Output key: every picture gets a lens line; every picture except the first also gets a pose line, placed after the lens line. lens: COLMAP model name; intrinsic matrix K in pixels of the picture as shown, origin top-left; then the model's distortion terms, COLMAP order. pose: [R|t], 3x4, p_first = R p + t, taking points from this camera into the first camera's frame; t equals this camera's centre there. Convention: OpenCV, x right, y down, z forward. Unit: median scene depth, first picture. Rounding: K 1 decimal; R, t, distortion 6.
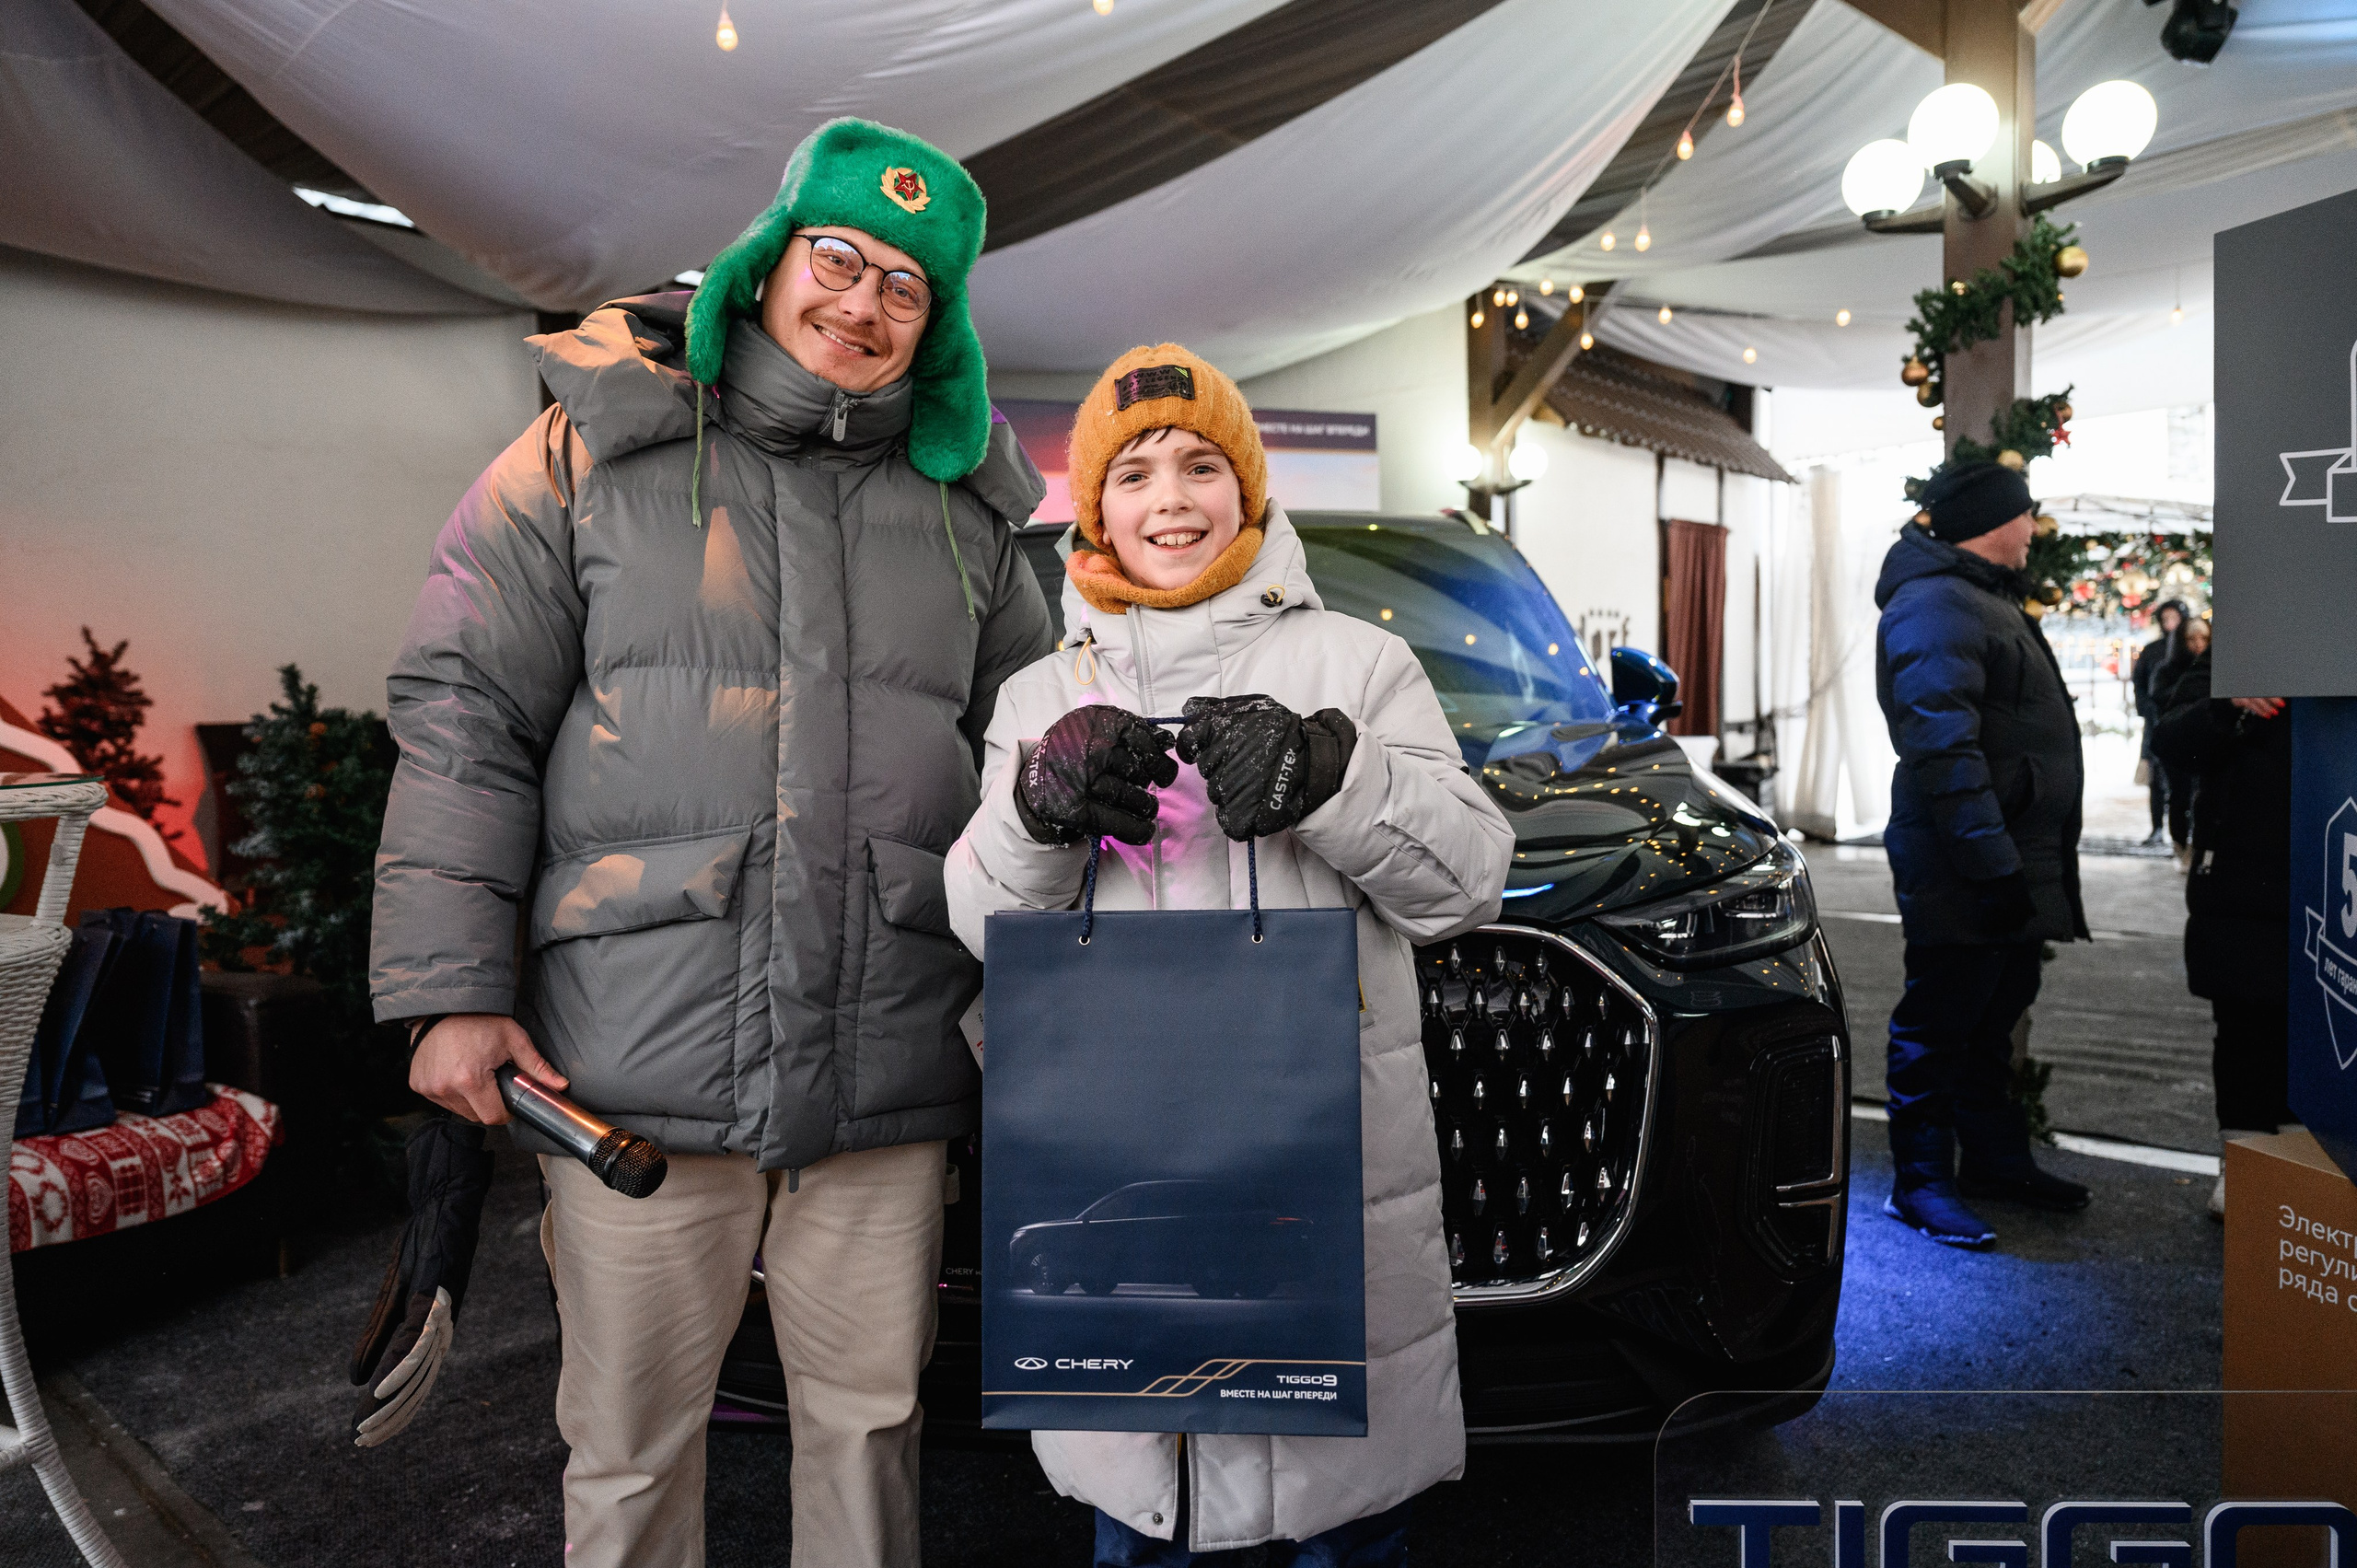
lens RADIAL K [[1579.3, 0, 1180.4], [0, 1579.3, 798.1], [0, 0, 1]] dist [0.005498, -0.004780]
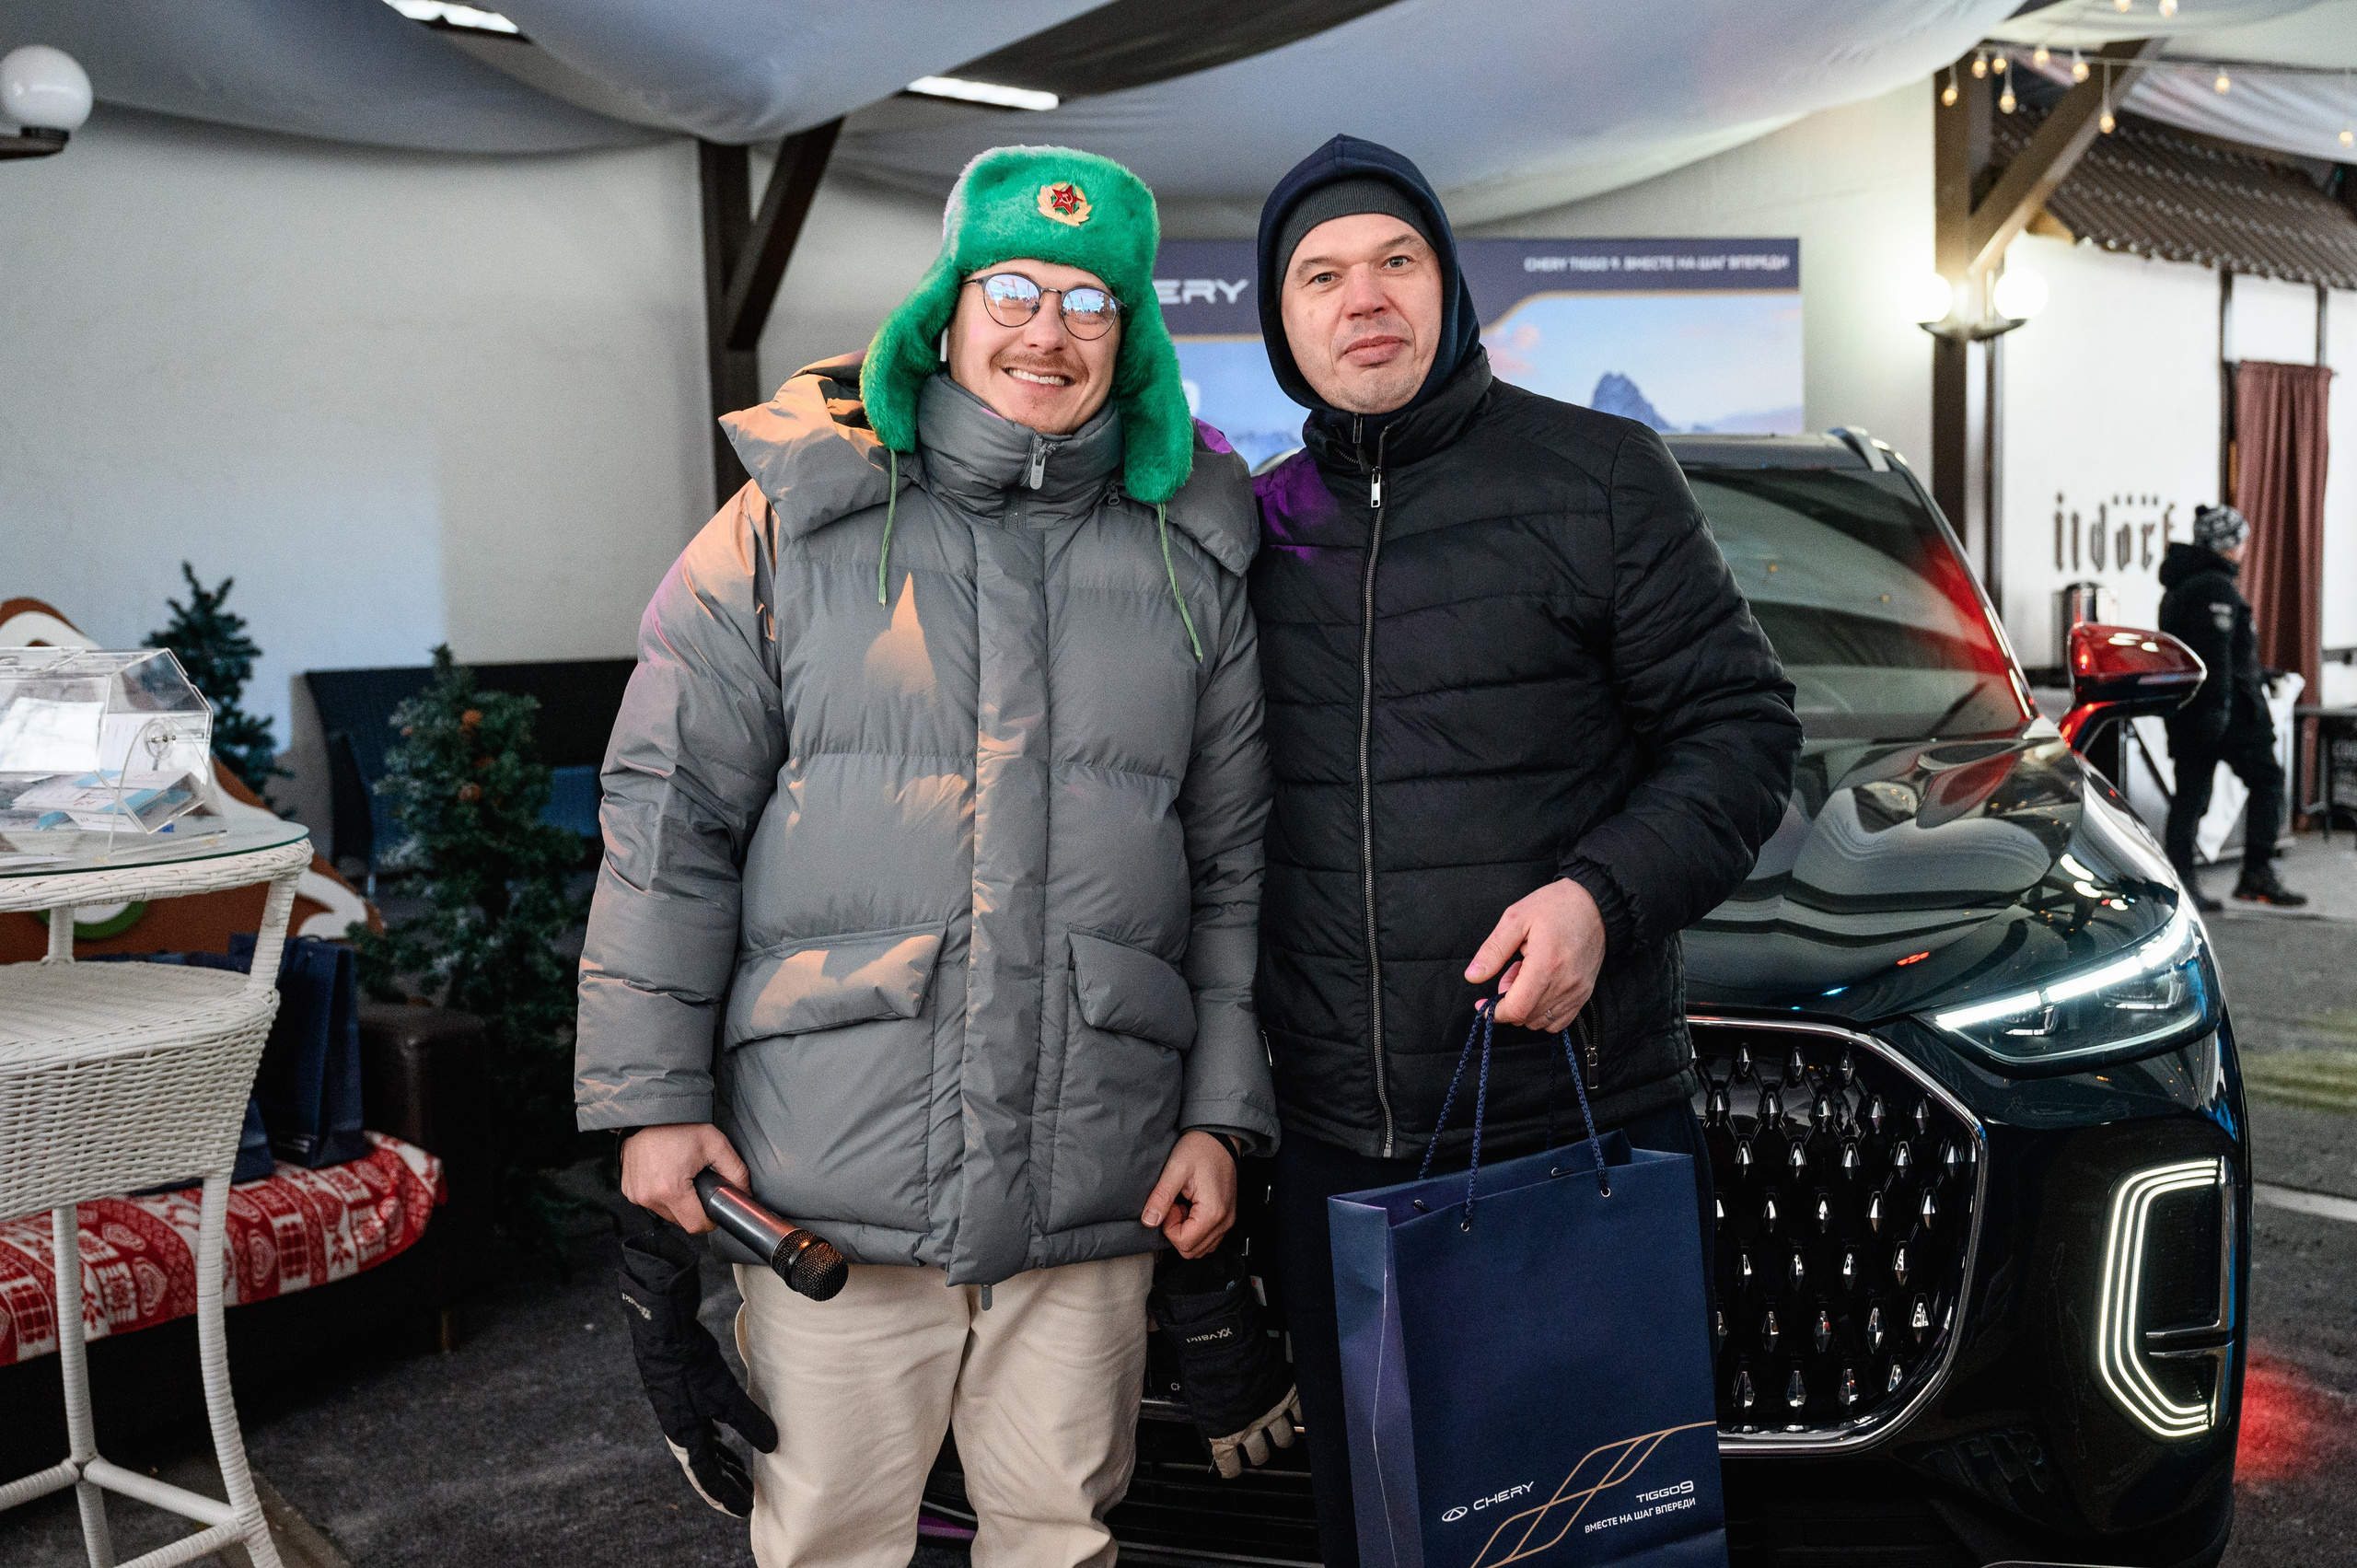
lens RADIAL K [[2204.4, 0, 1221.5], [0, 2204.4, 800.4], [0, 0, 1]] dist [0.008032, -0.007854]
pose [[0.988756, 0.007011, -0.149376, 0.030342], [-0.002124, 0.999458, 0.032846, -0.035813], [0.149525, -0.032160, 0.988235, -0.108108]]
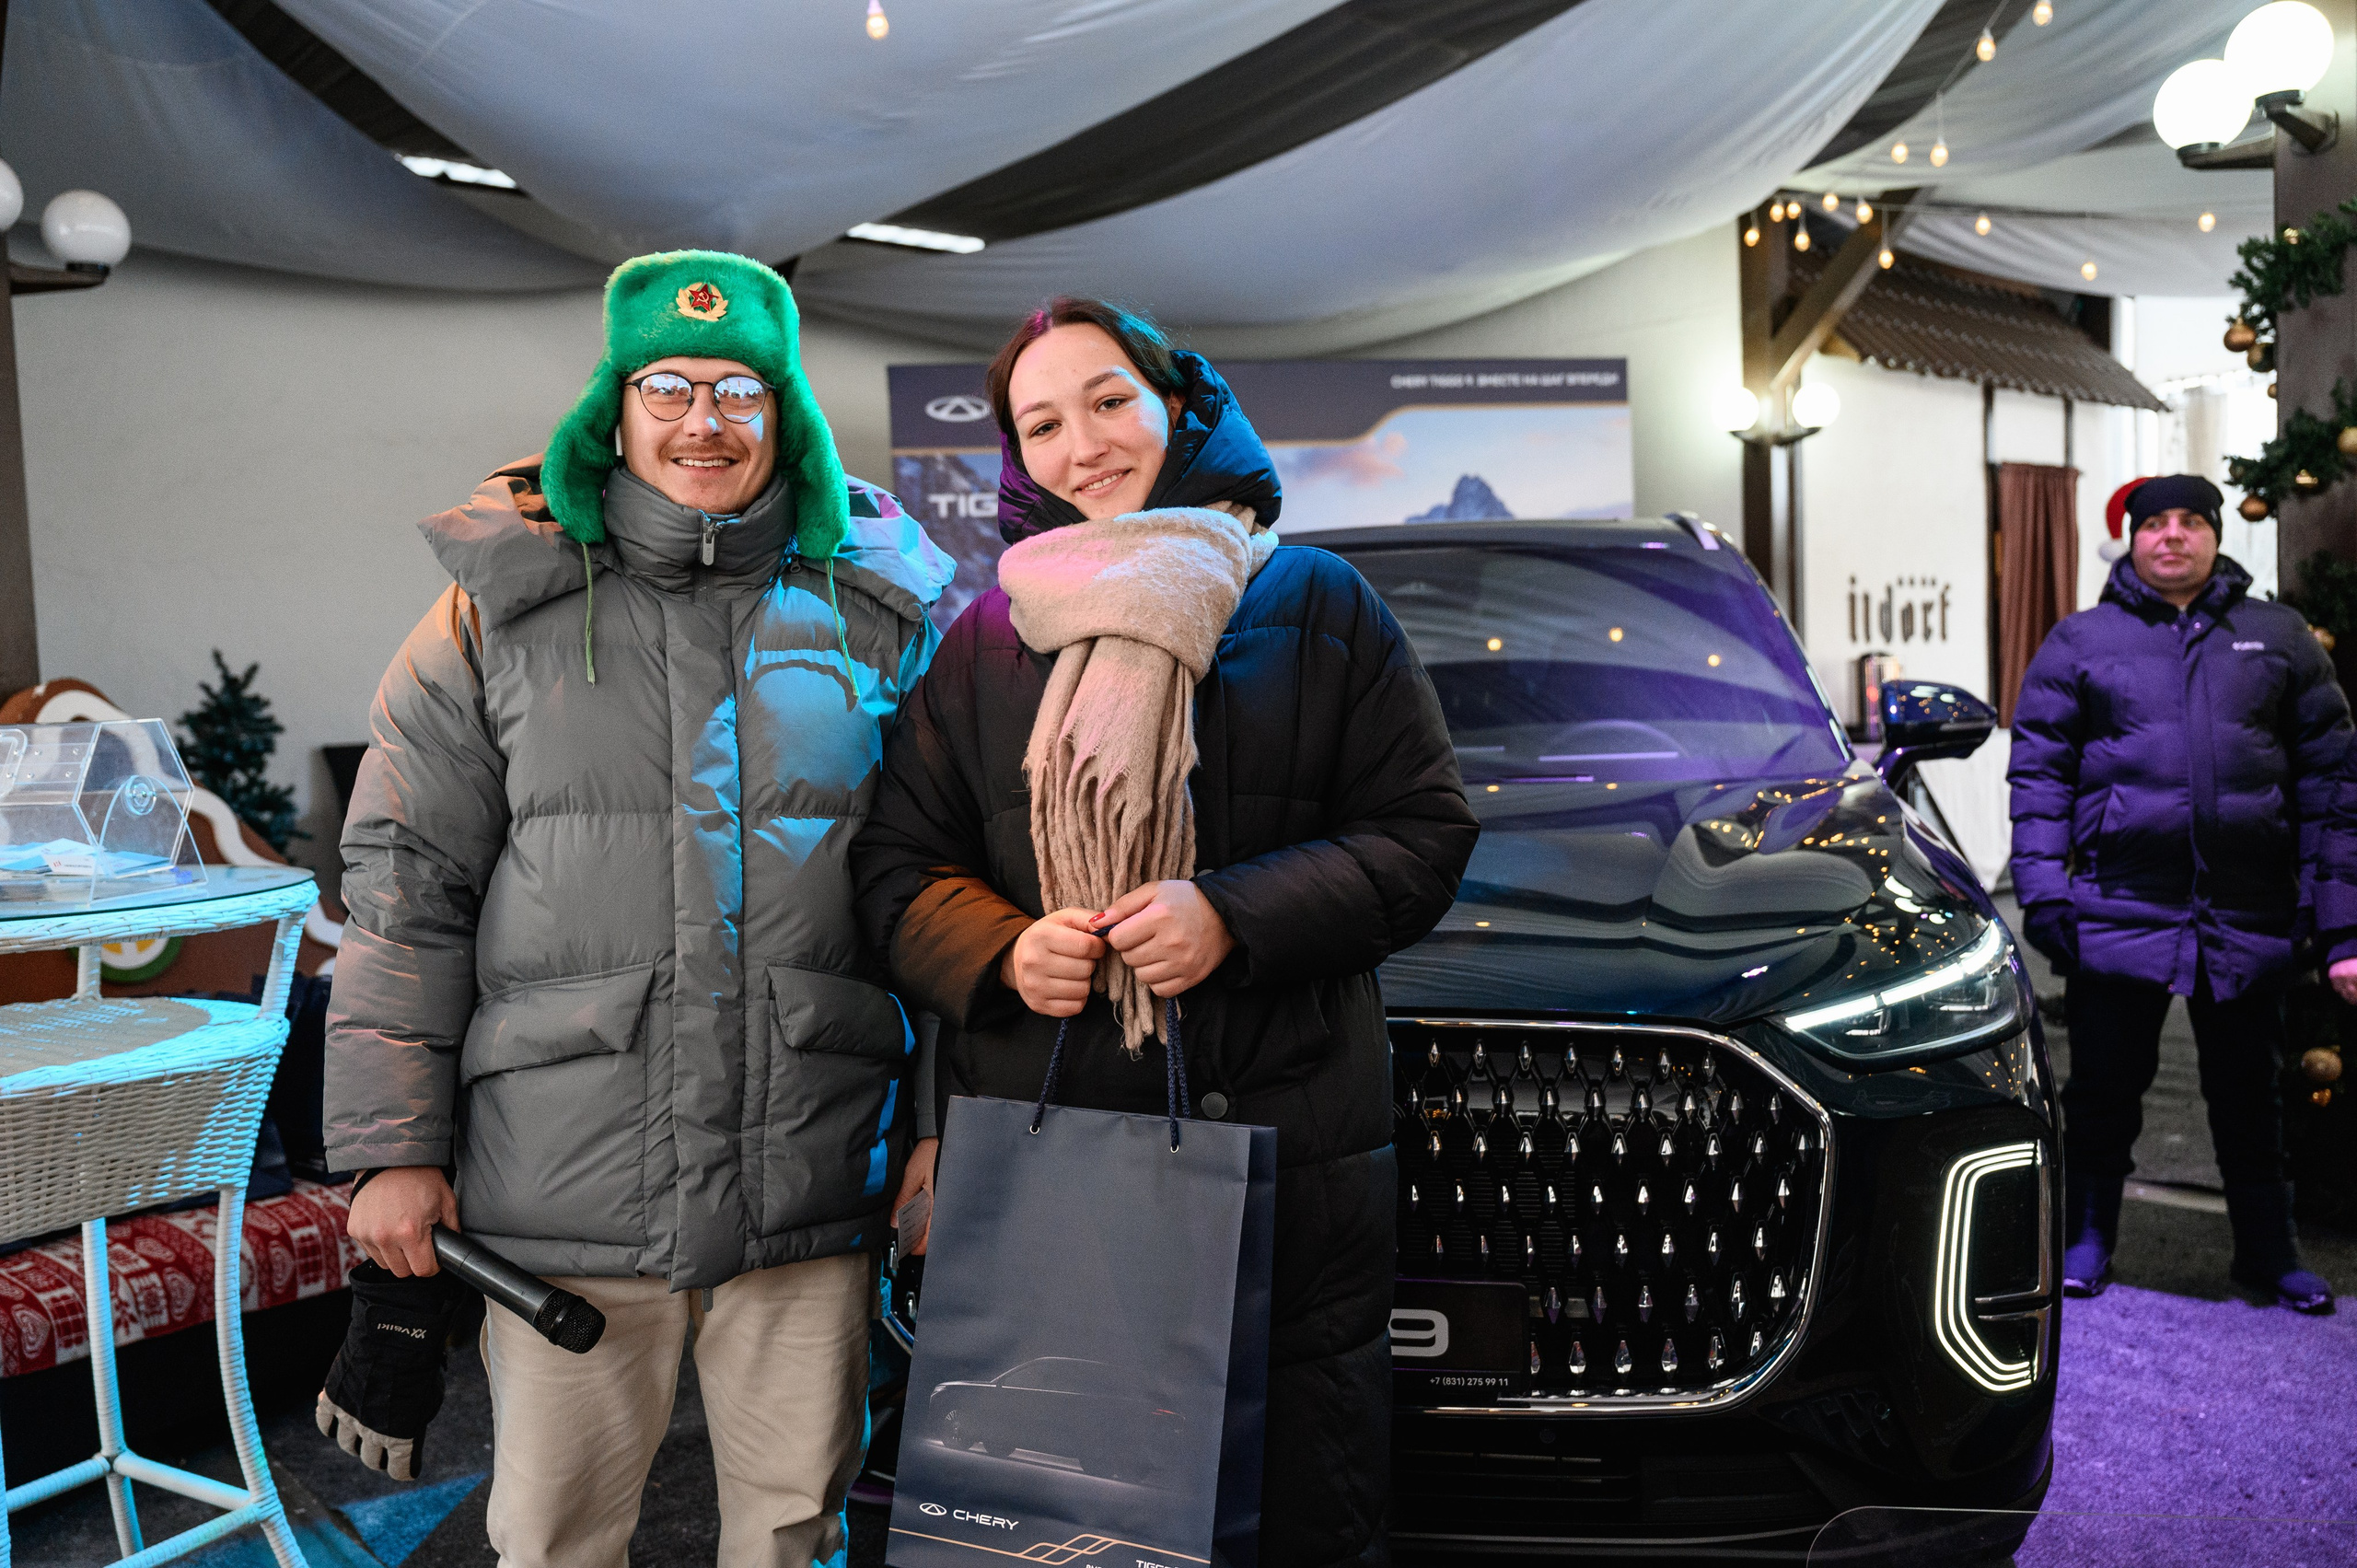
lens RADIAL K [[1913.5, 0, 1186.6], [0, 1913.5, 799.0], [0, 0, 1]] dist [-0.000095, 0.000372]
pose [[0.992712, -0.009617, -0.120128, 0.023121], [0.010211, 0.999938, 0.004328, -0.030153], [0.120079, -0.005523, 0.992749, -0.092526]]
